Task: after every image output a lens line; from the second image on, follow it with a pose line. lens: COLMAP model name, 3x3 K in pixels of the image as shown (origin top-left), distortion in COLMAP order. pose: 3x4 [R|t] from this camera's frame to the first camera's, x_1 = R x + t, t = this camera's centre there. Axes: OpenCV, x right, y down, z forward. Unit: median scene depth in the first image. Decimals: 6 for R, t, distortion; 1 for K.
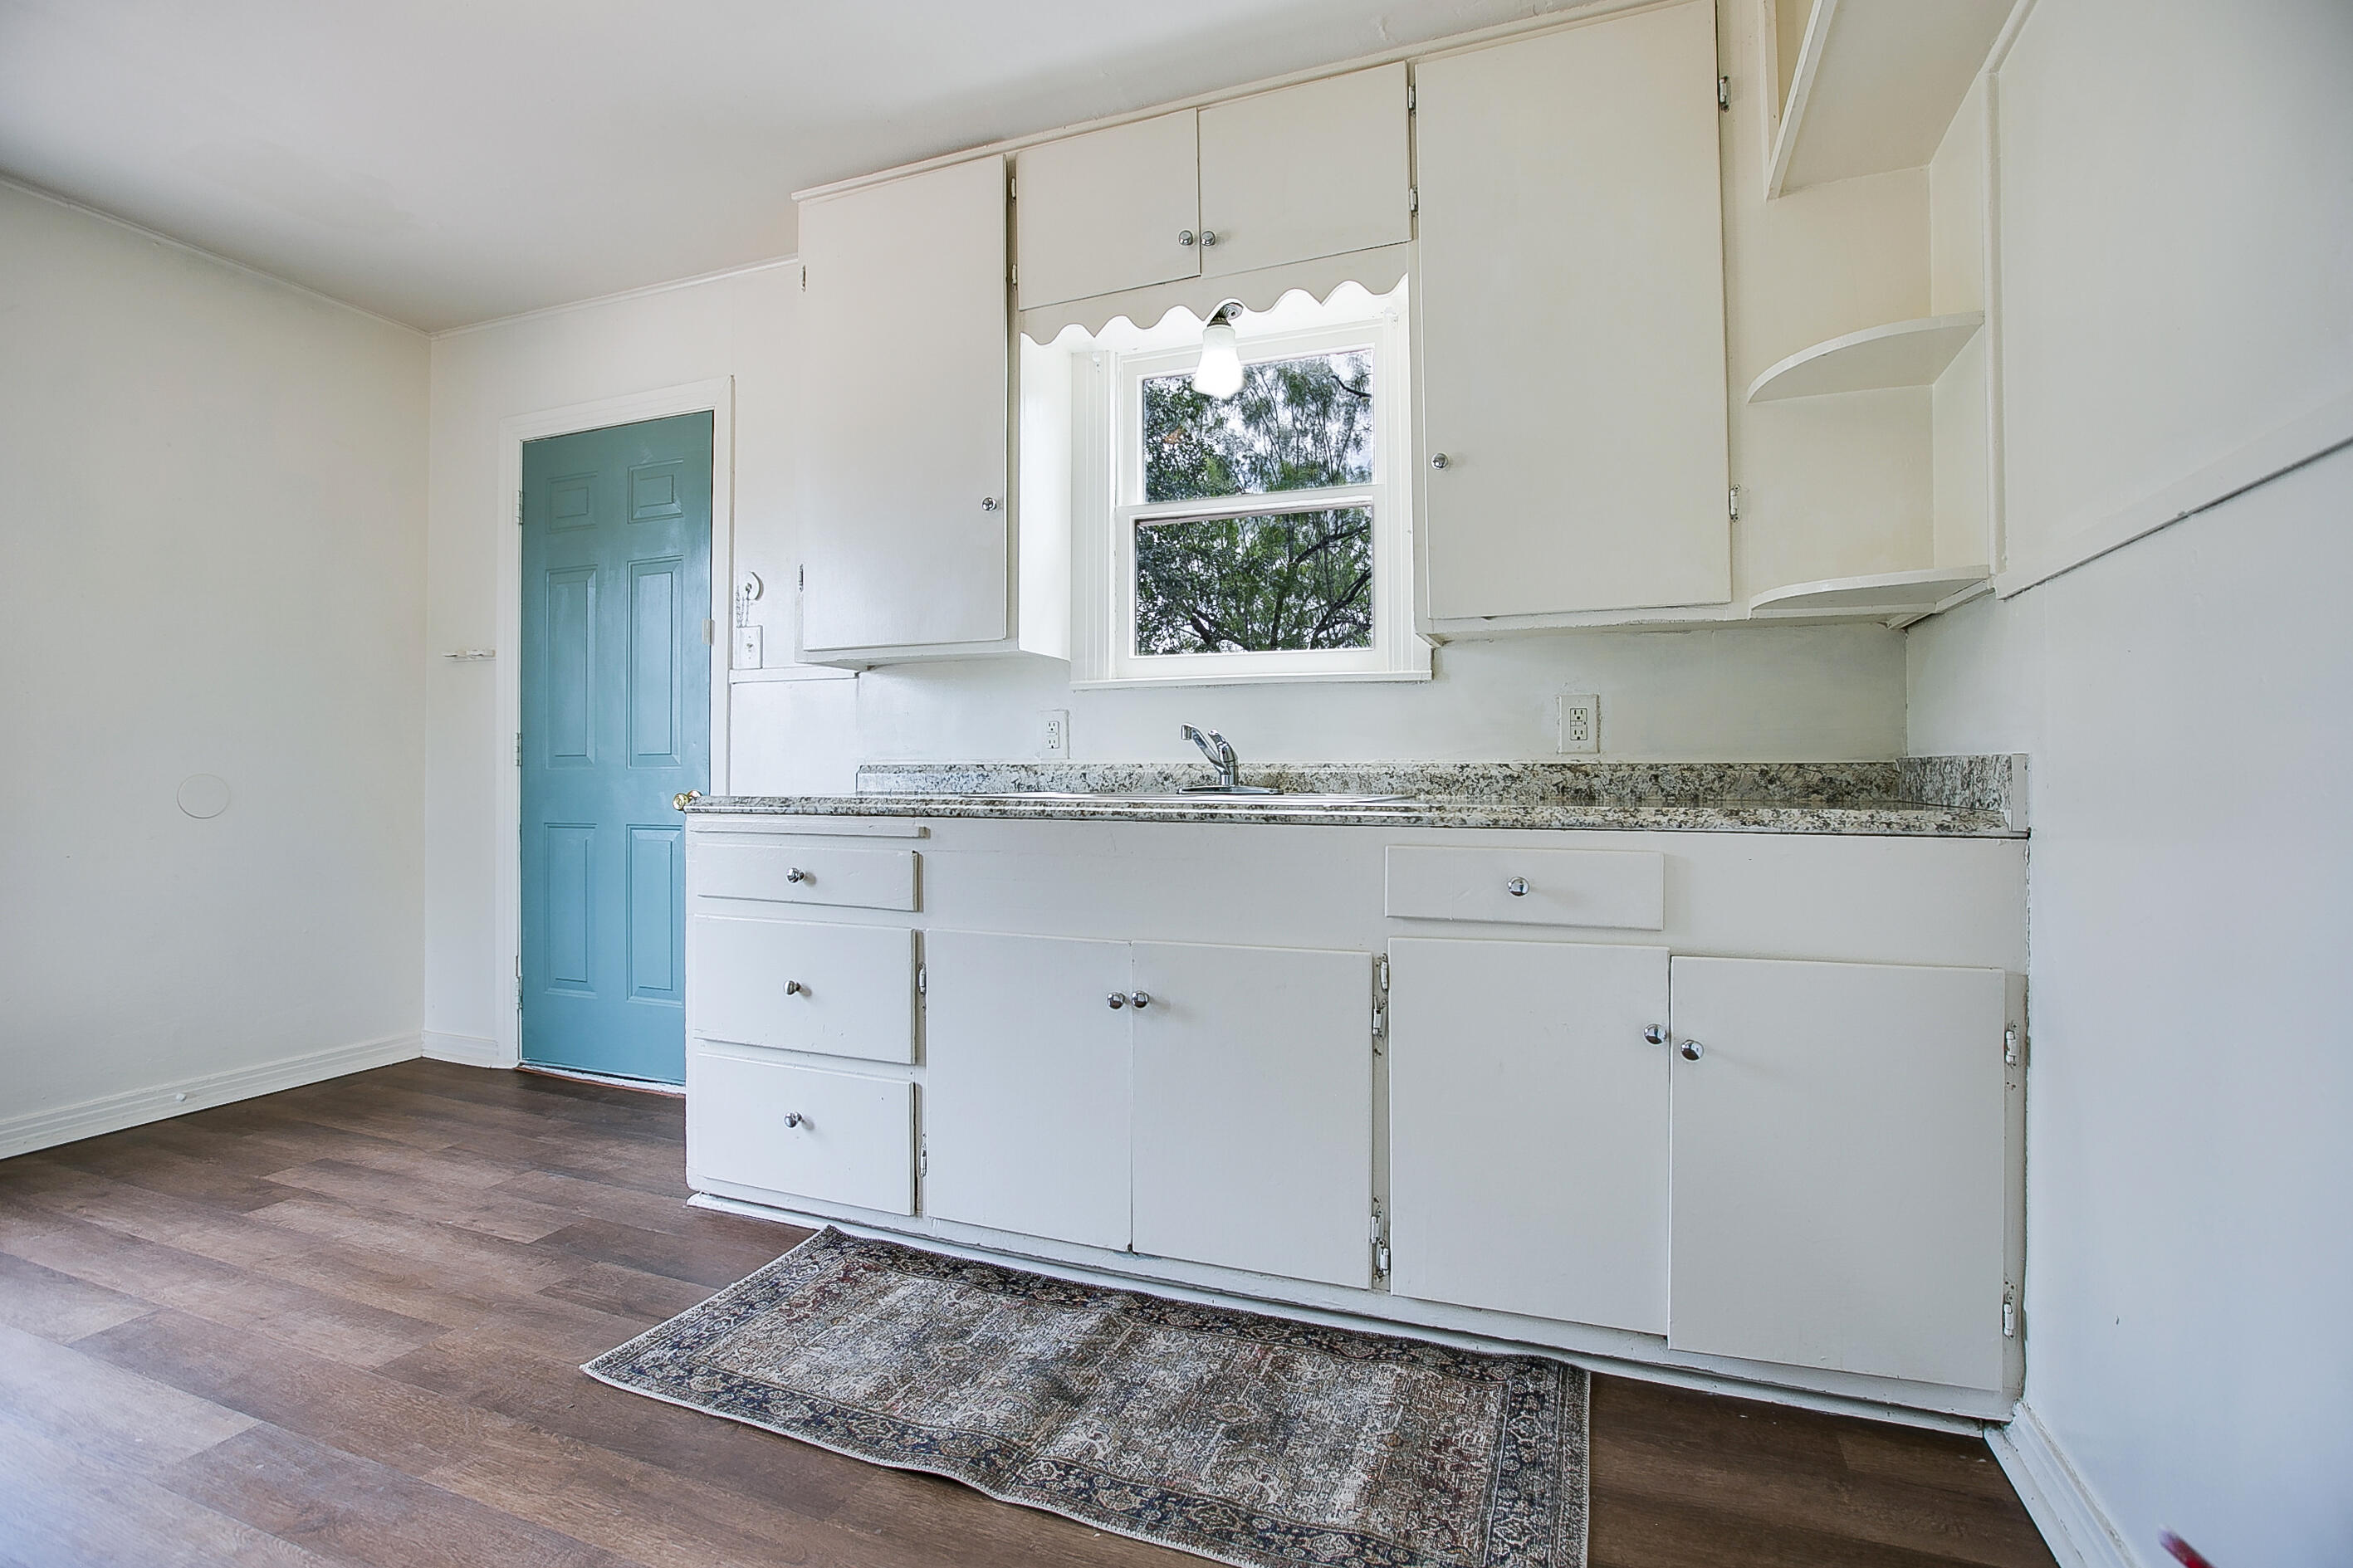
lens RADIAL K [[1099.0, 0, 1164.2], [0, 1099.0, 773.3], [0, 0, 1]] dist [-0.020462, 0.000638]
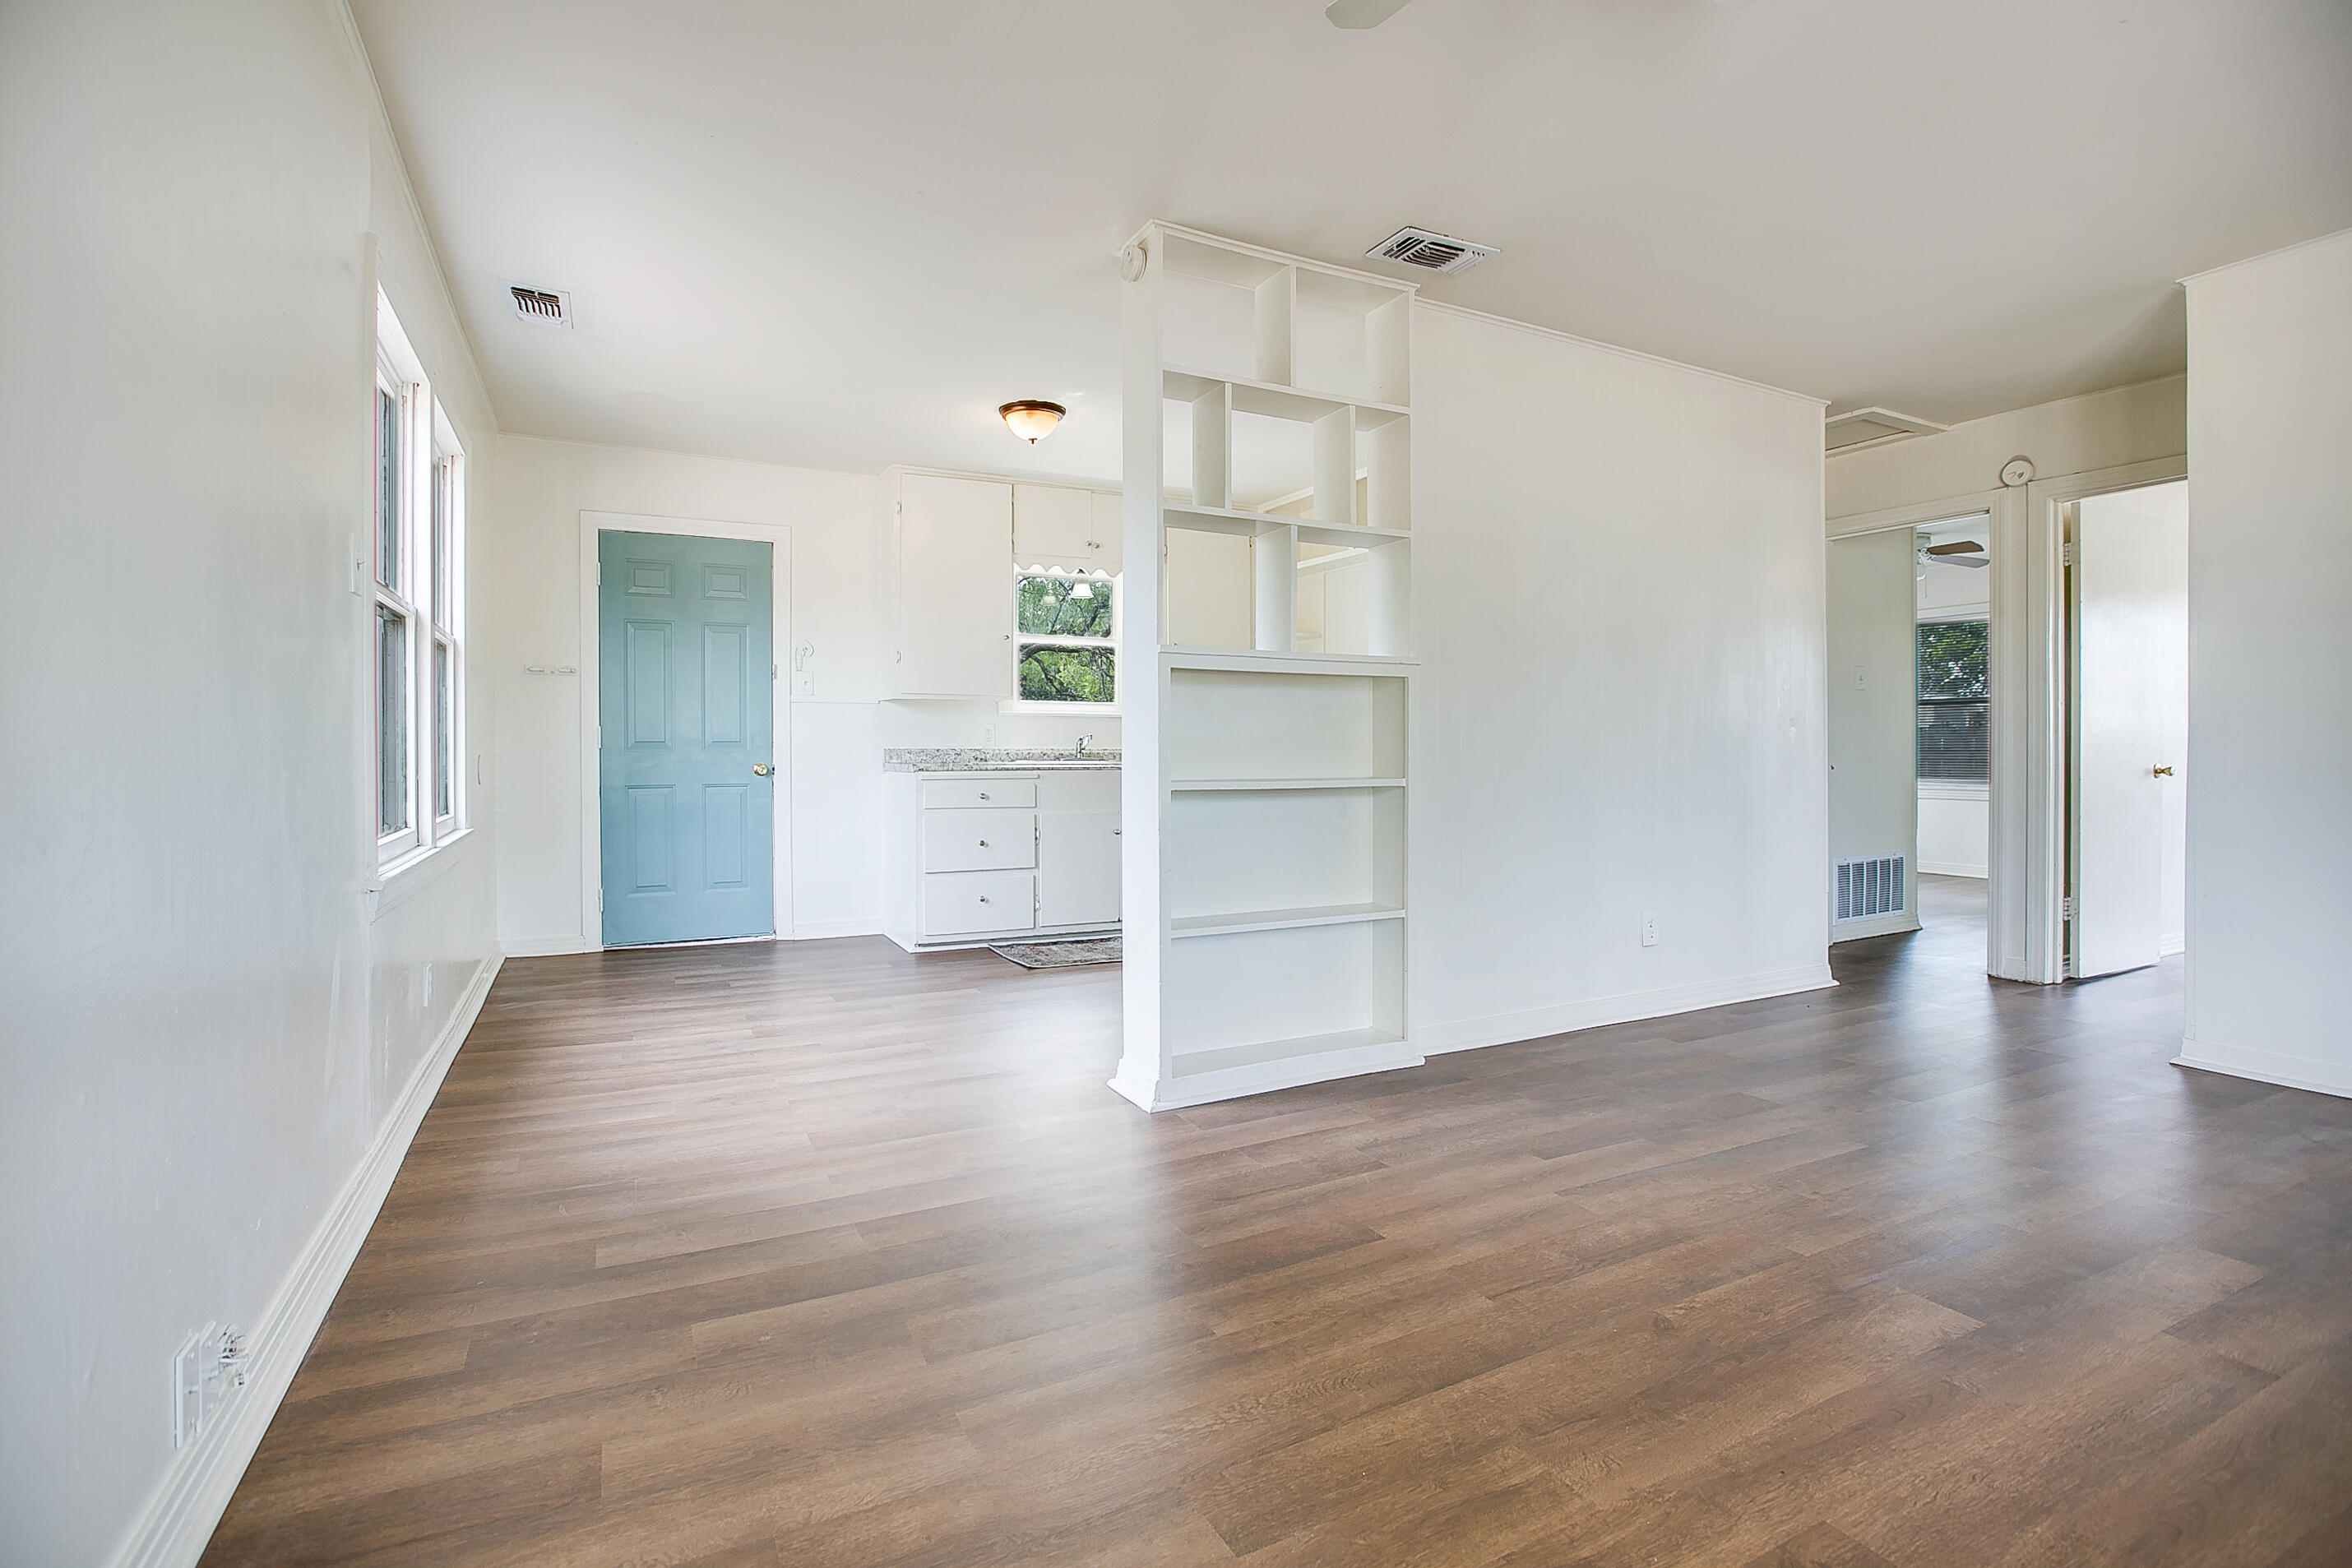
lens RADIAL K [[1078.6, 0, 1161.0], [0, 1078.6, 766.3], [0, 0, 1]] dist [-0.055710, 0.018320]
pose [[0.658745, -0.011293, 0.752281, -1.919388], [0.000066, 0.999888, 0.014952, -0.006081], [-0.752366, -0.009800, 0.658672, -0.861385]]
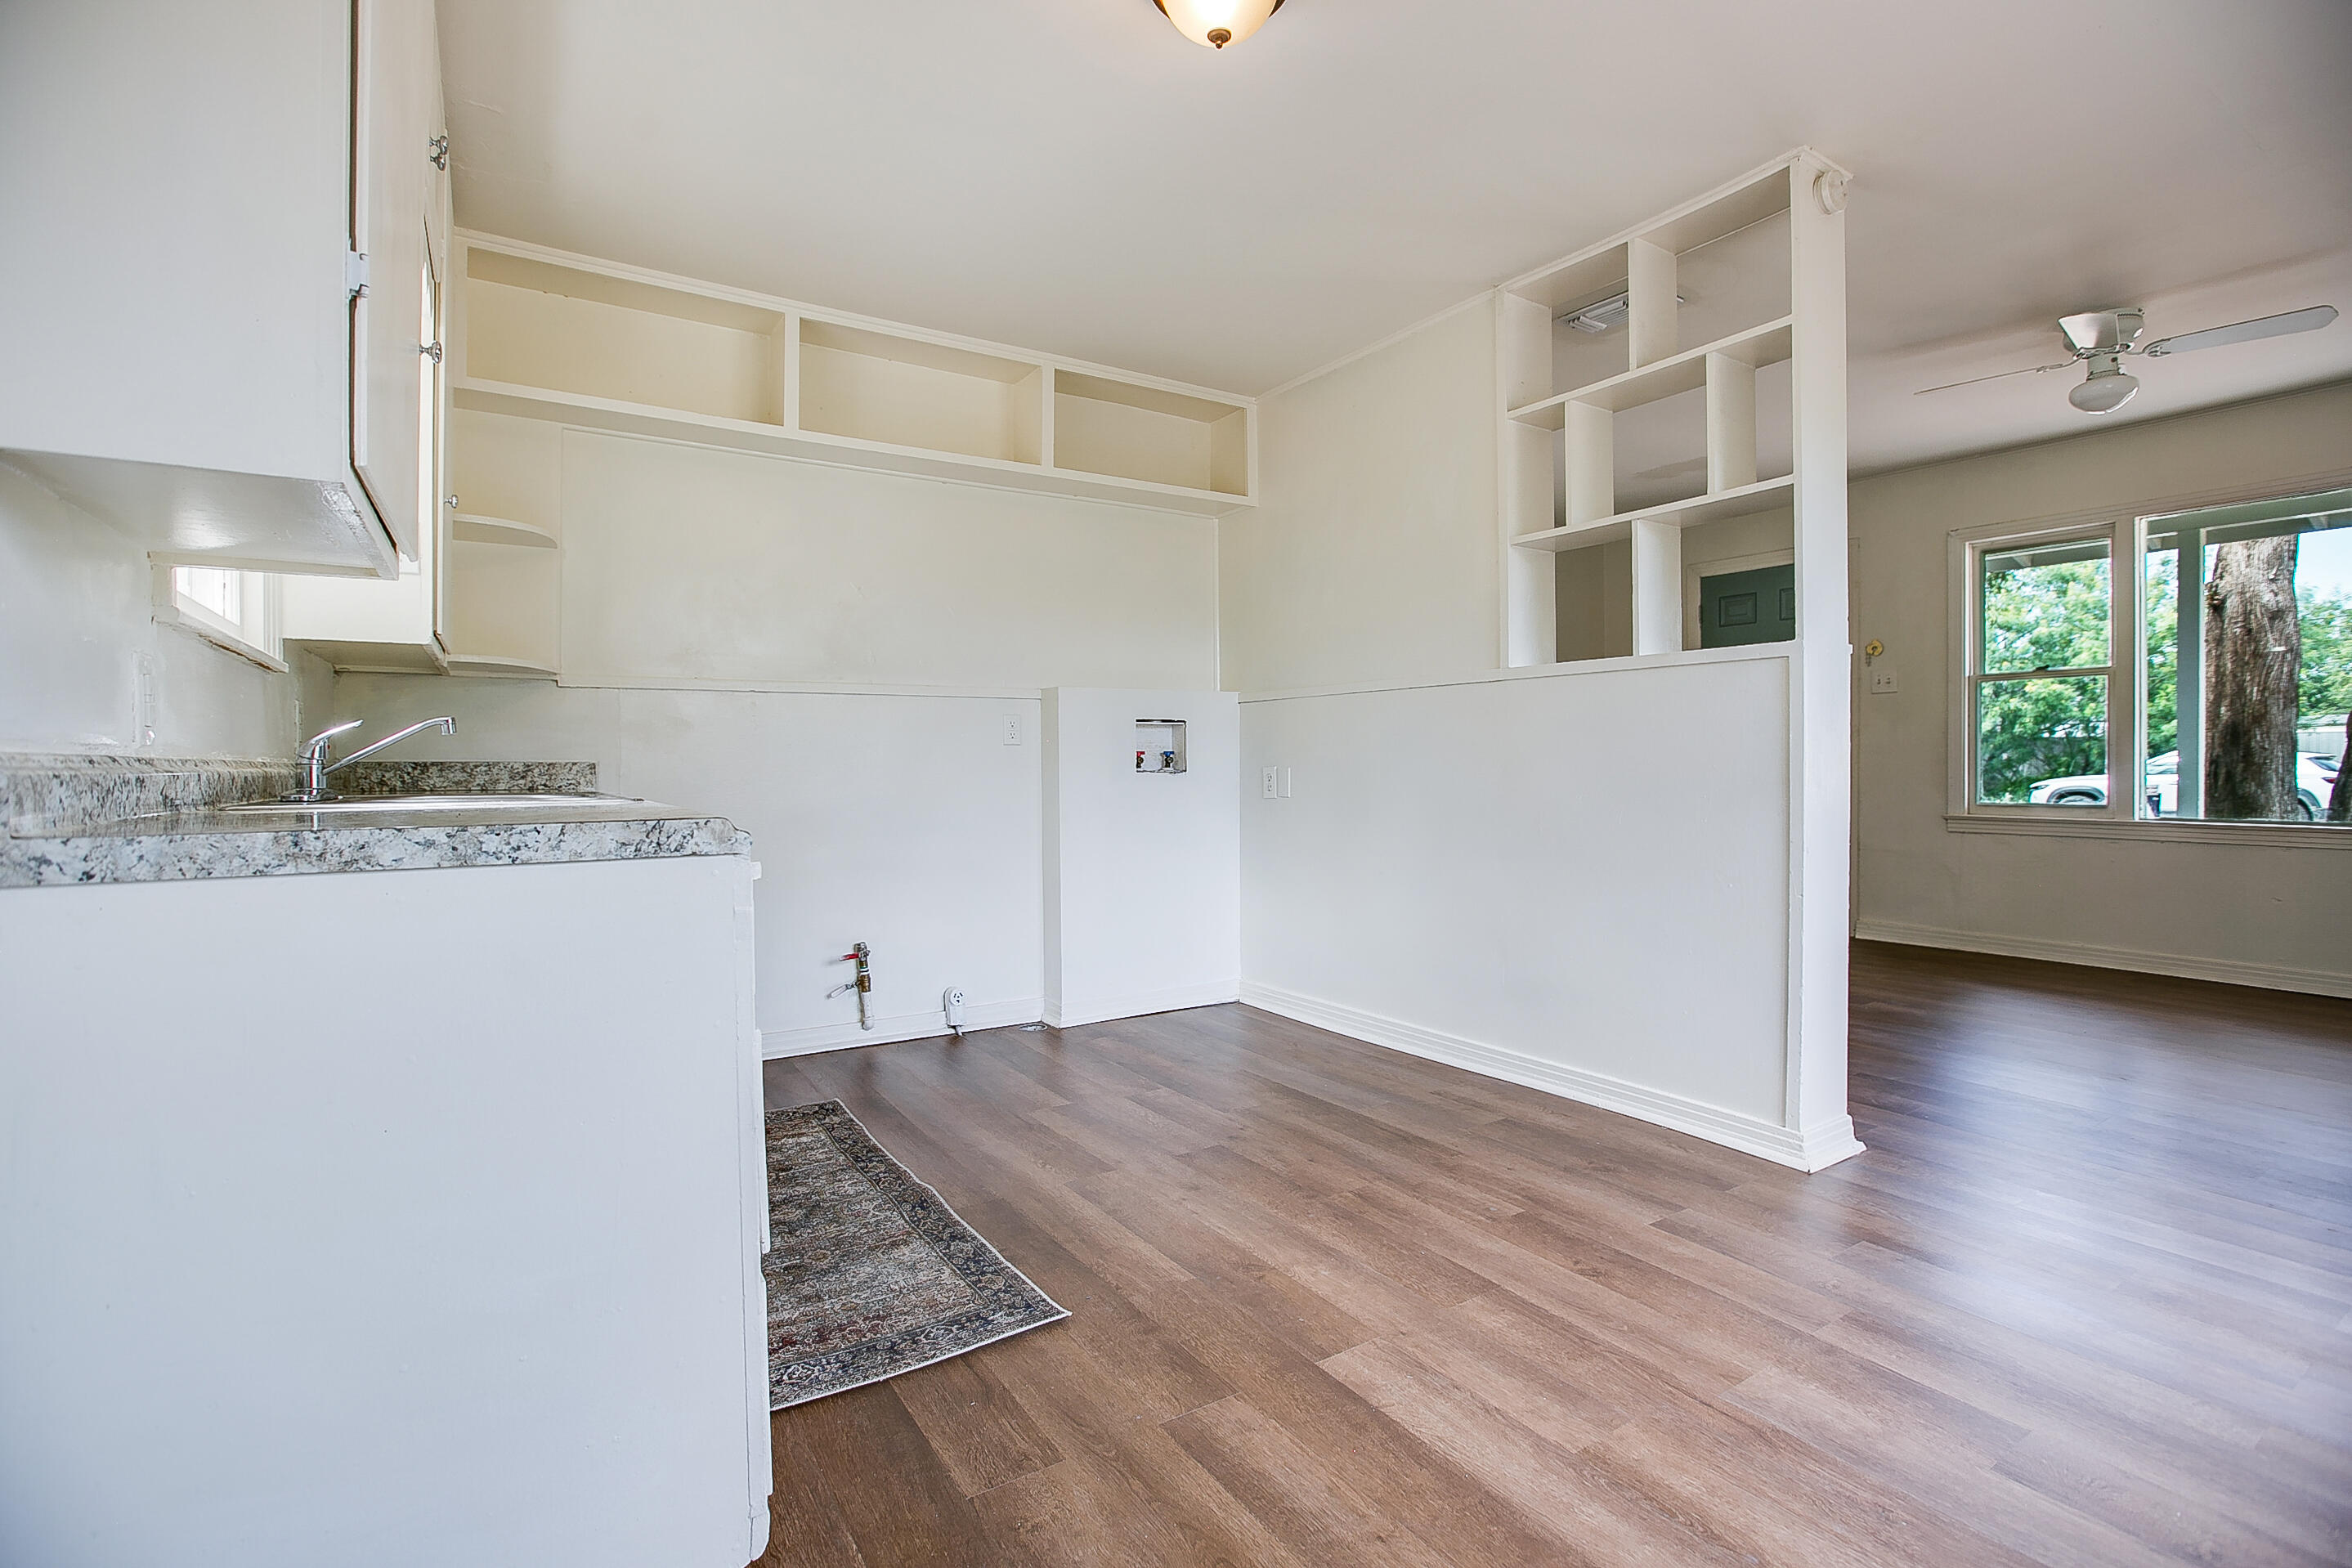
lens RADIAL K [[1073.3, 0, 1162.4], [0, 1073.3, 785.3], [0, 0, 1]] dist [-0.072880, 0.031307]
pose [[-0.807211, -0.006521, 0.590227, -0.988841], [0.002529, 0.999892, 0.014507, 0.000904], [-0.590258, 0.013203, -0.807107, 1.437805]]
